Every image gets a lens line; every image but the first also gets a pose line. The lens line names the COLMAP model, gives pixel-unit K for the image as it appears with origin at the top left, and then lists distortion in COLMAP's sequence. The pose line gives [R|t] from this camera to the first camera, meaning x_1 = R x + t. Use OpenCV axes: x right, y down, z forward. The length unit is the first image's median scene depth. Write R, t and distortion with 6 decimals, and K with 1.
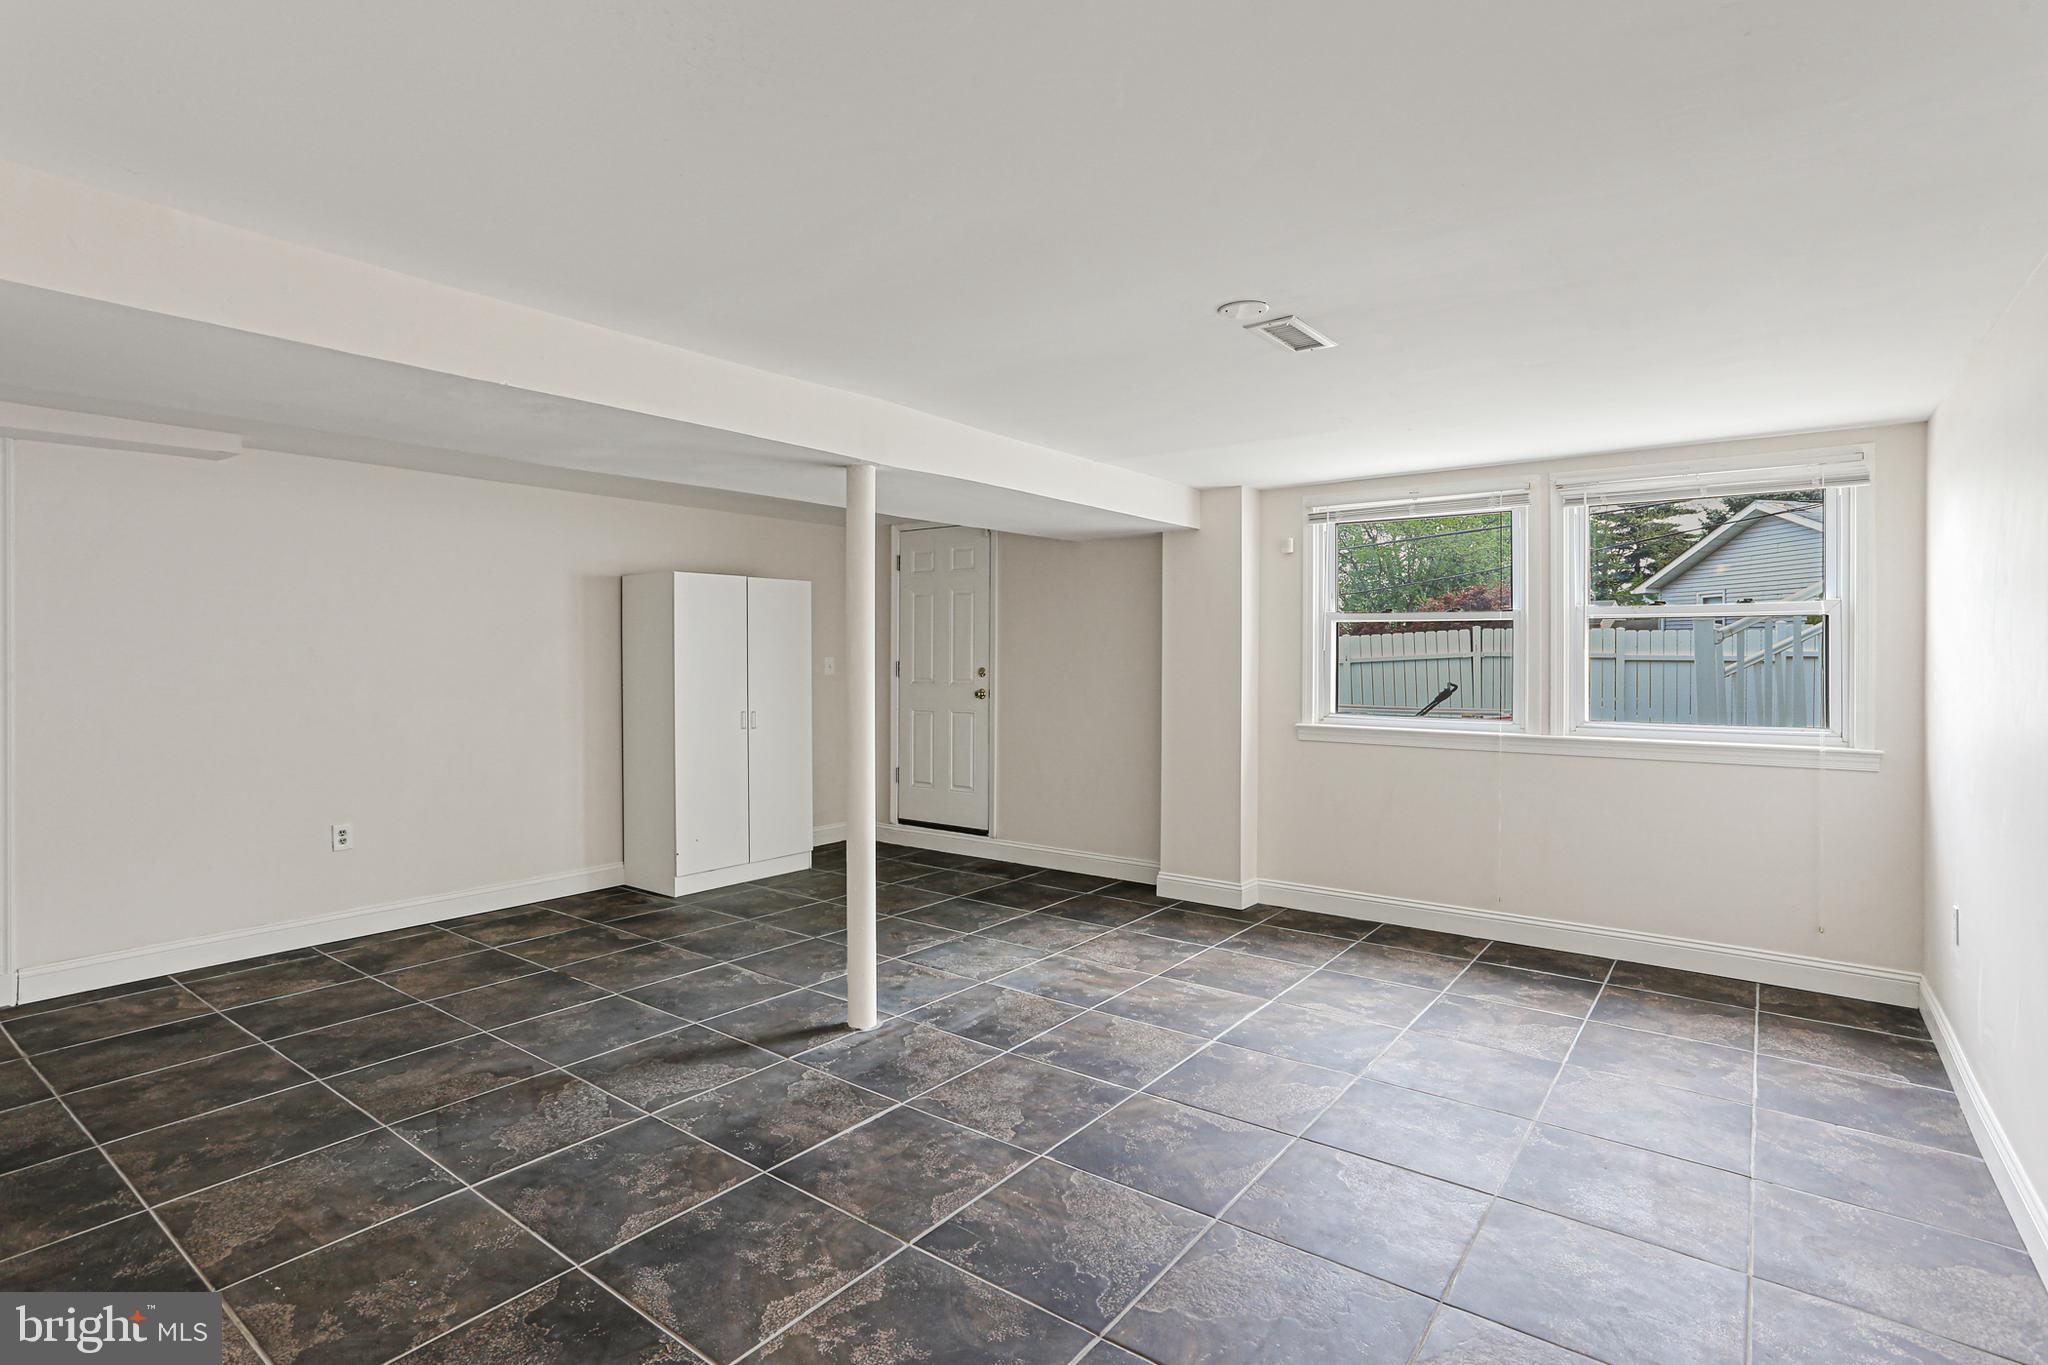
lens RADIAL K [[1002.6, 0, 1015.8], [0, 1002.6, 675.5], [0, 0, 1]] dist [-0.051393, 0.028579]
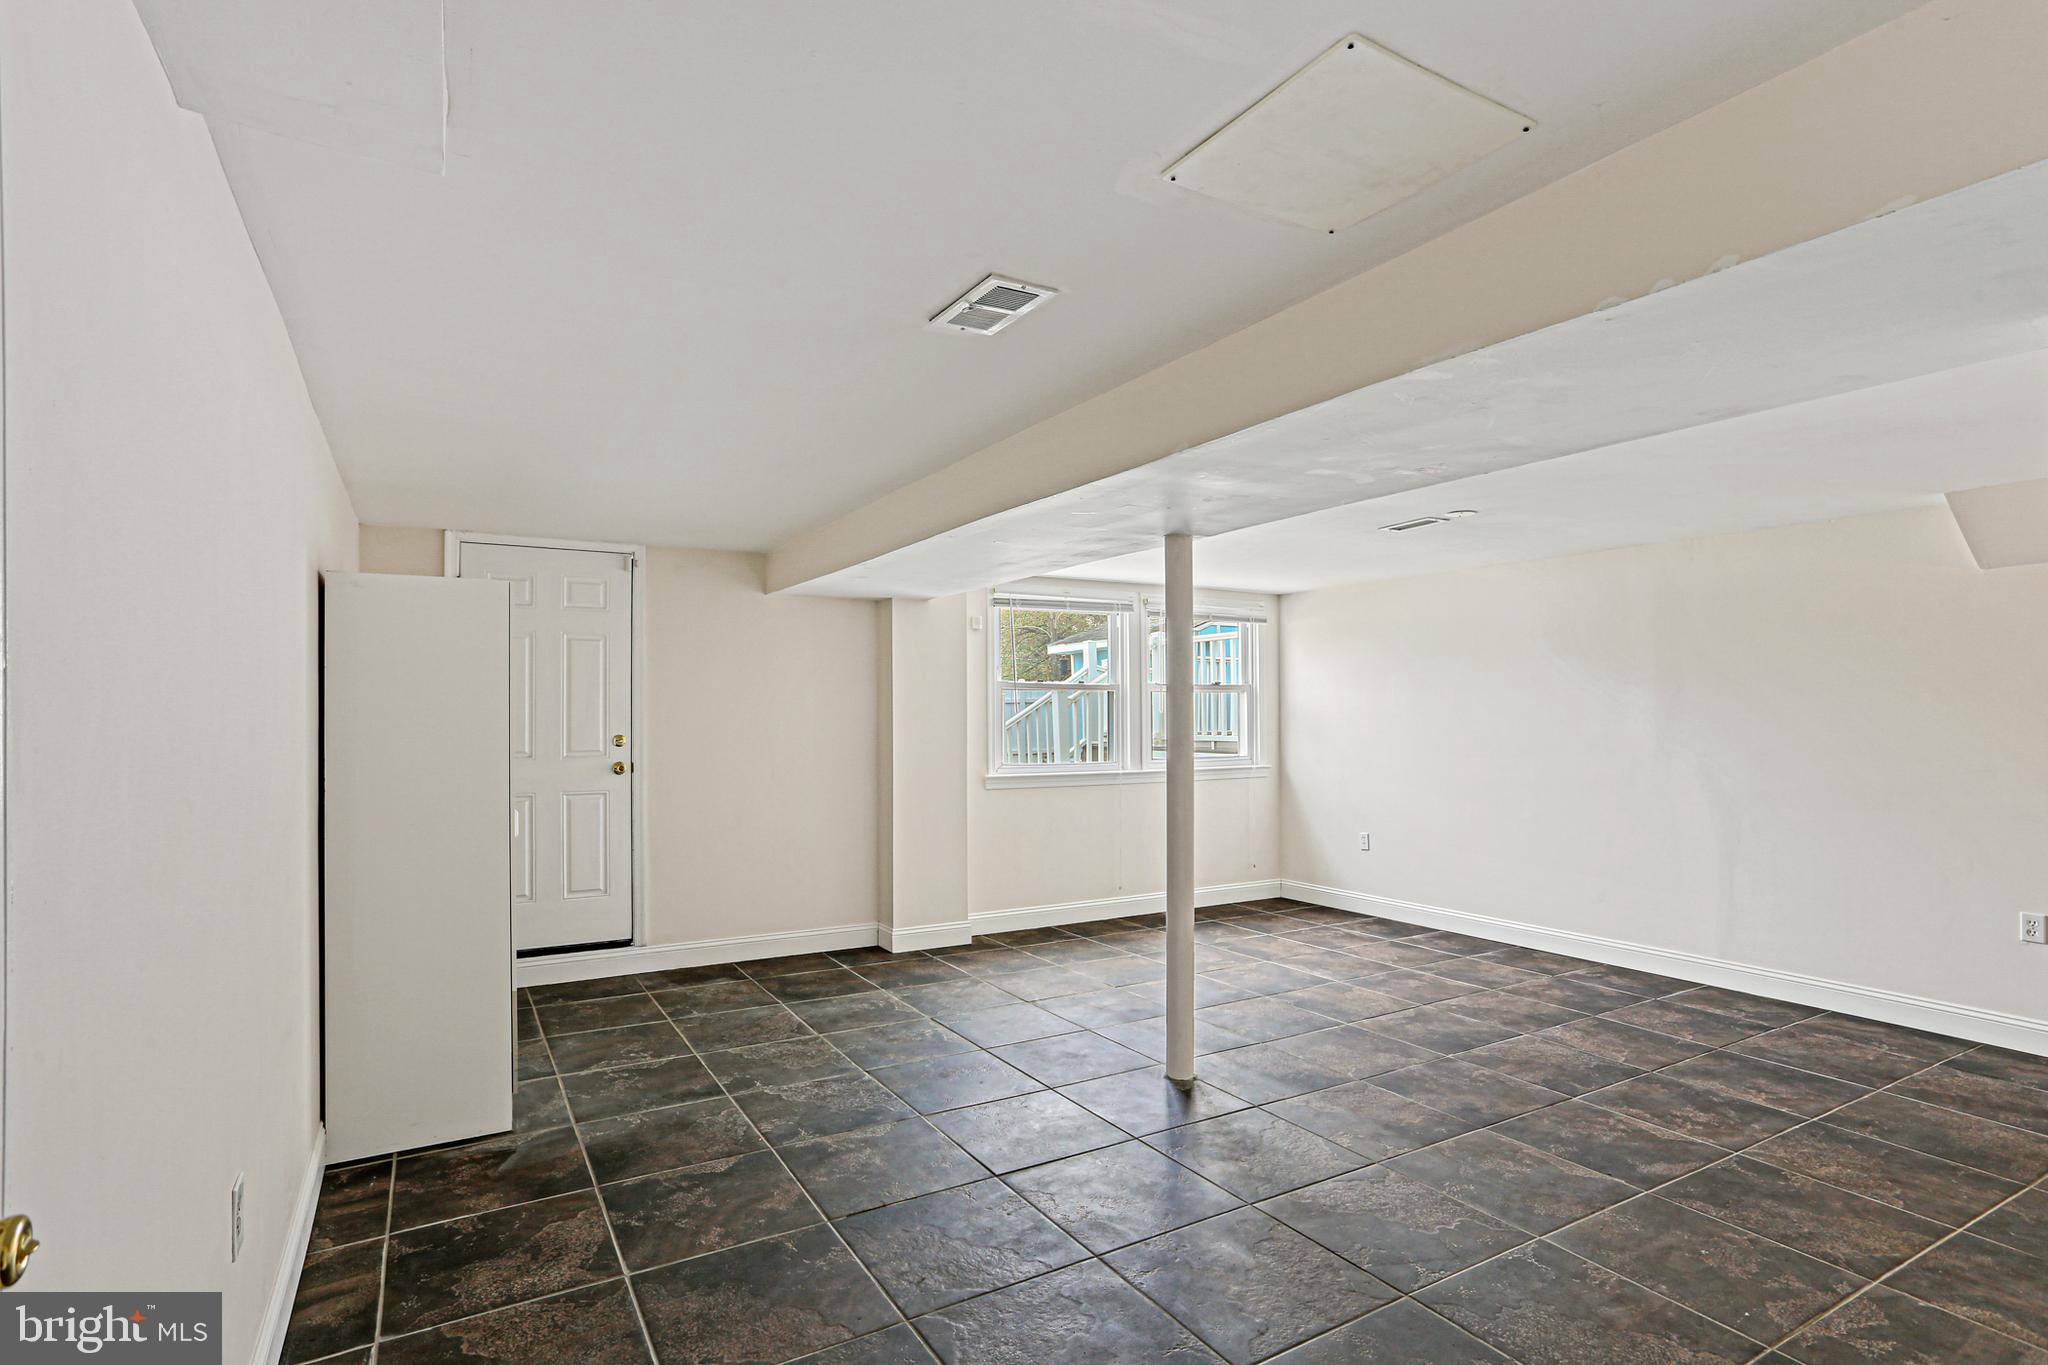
lens RADIAL K [[1003.9, 0, 1024.0], [0, 1003.9, 682.5], [0, 0, 1]] dist [-0.058277, 0.039013]
pose [[0.389959, 0.025913, 0.920468, -0.917378], [0.024381, 0.998963, -0.038452, -0.016388], [-0.920510, 0.037436, 0.388922, 0.573057]]
